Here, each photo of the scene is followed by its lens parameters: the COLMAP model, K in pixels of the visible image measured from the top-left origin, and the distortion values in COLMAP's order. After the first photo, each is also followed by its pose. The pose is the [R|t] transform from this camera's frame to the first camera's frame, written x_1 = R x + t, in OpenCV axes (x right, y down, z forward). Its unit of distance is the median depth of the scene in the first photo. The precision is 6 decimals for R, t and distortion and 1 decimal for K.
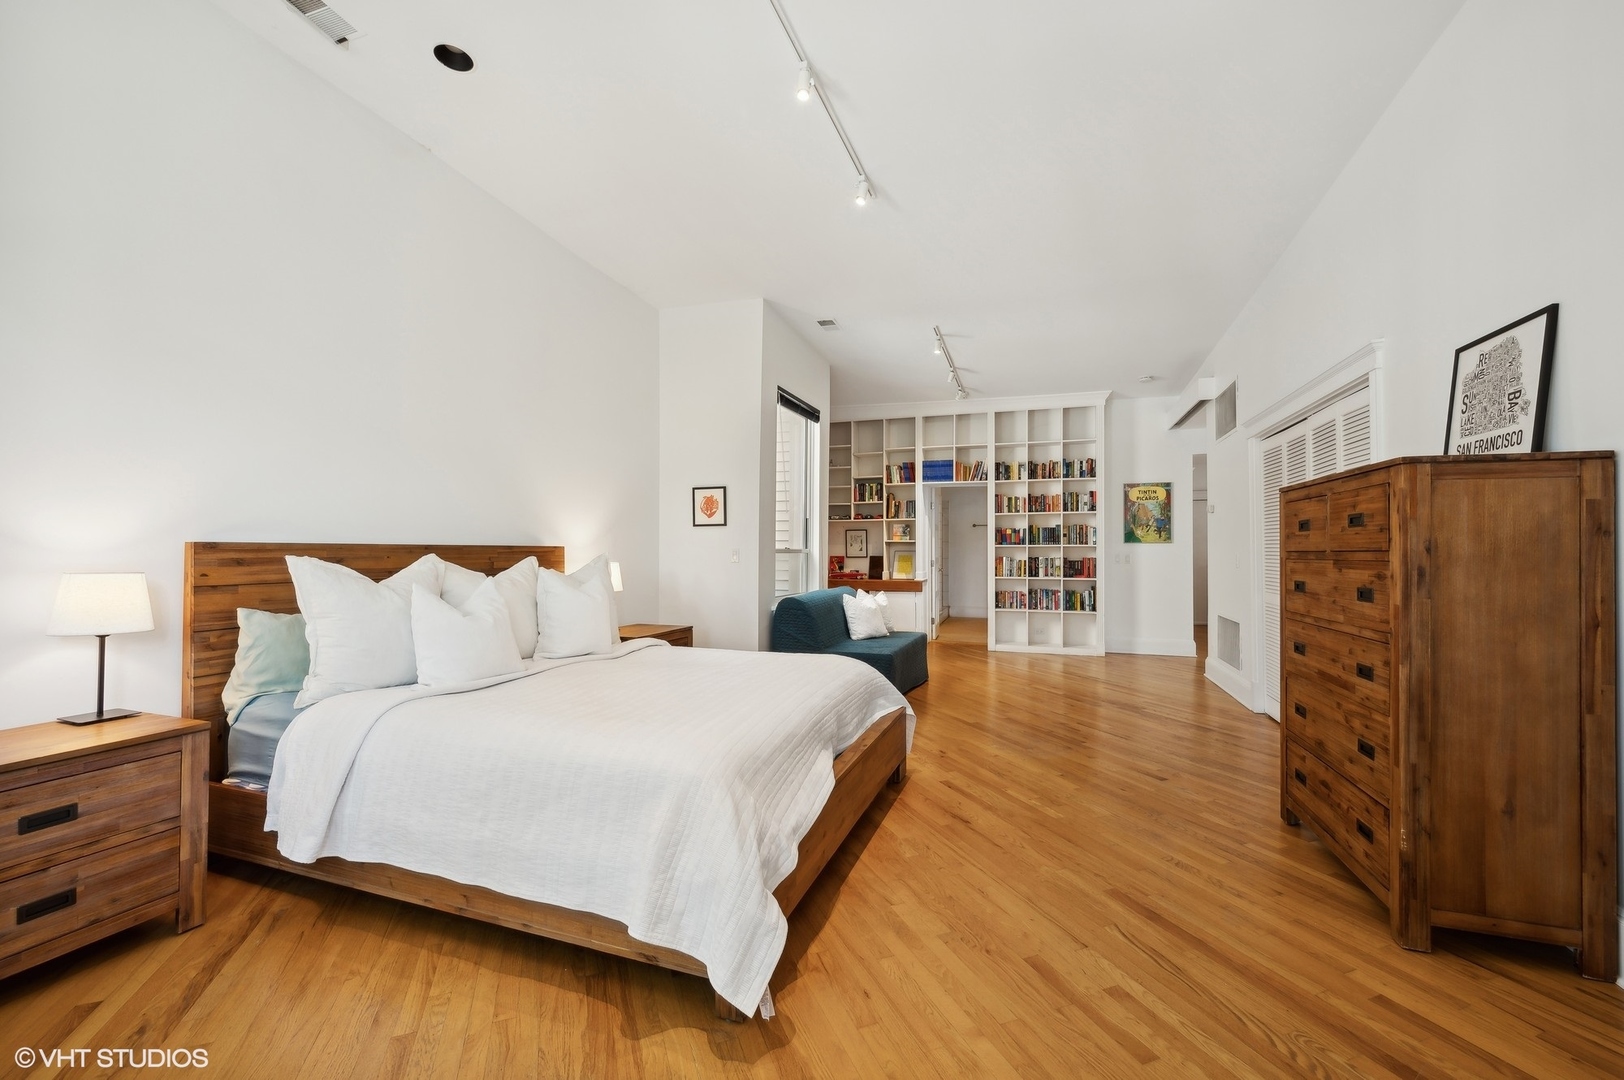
lens RADIAL K [[659.7, 0, 776.3], [0, 659.7, 541.8], [0, 0, 1]] dist [0.005032, 0.000245]
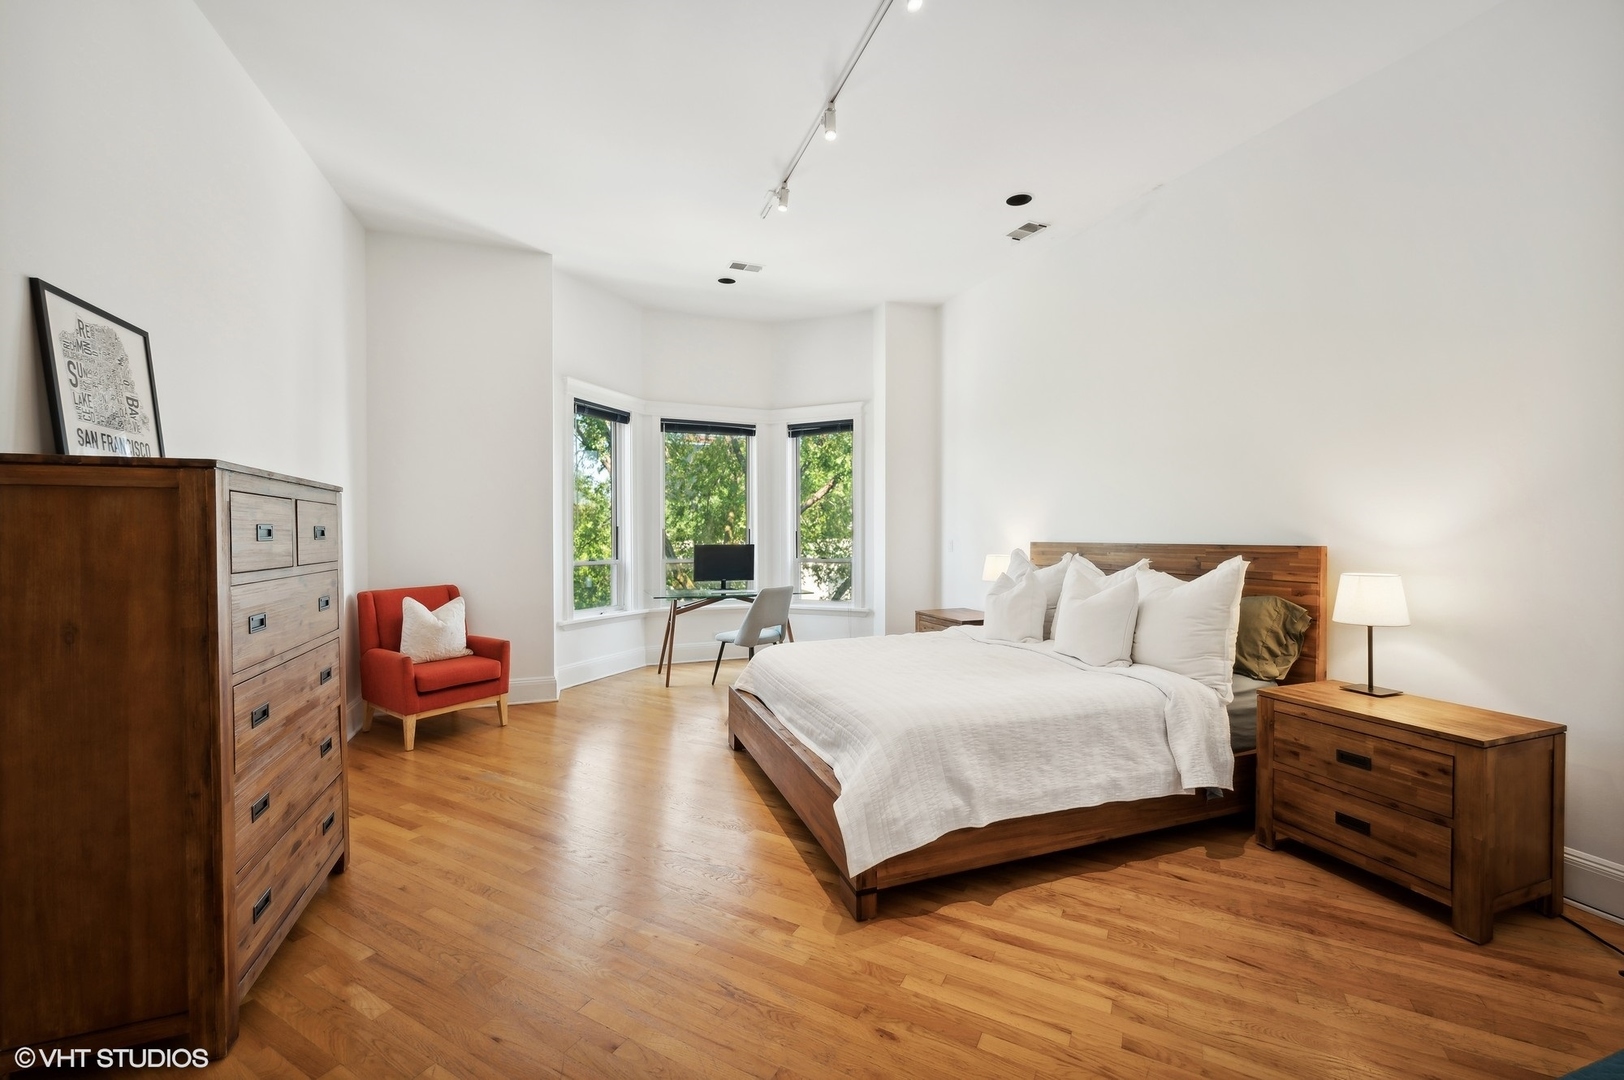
lens RADIAL K [[659.7, 0, 804.5], [0, 659.7, 540.1], [0, 0, 1]] dist [0.005032, 0.000245]
pose [[-0.745580, -0.005242, -0.666395, 0.629969], [-0.000603, 0.999974, -0.007192, 0.001327], [0.666416, -0.004960, -0.745564, 1.400695]]
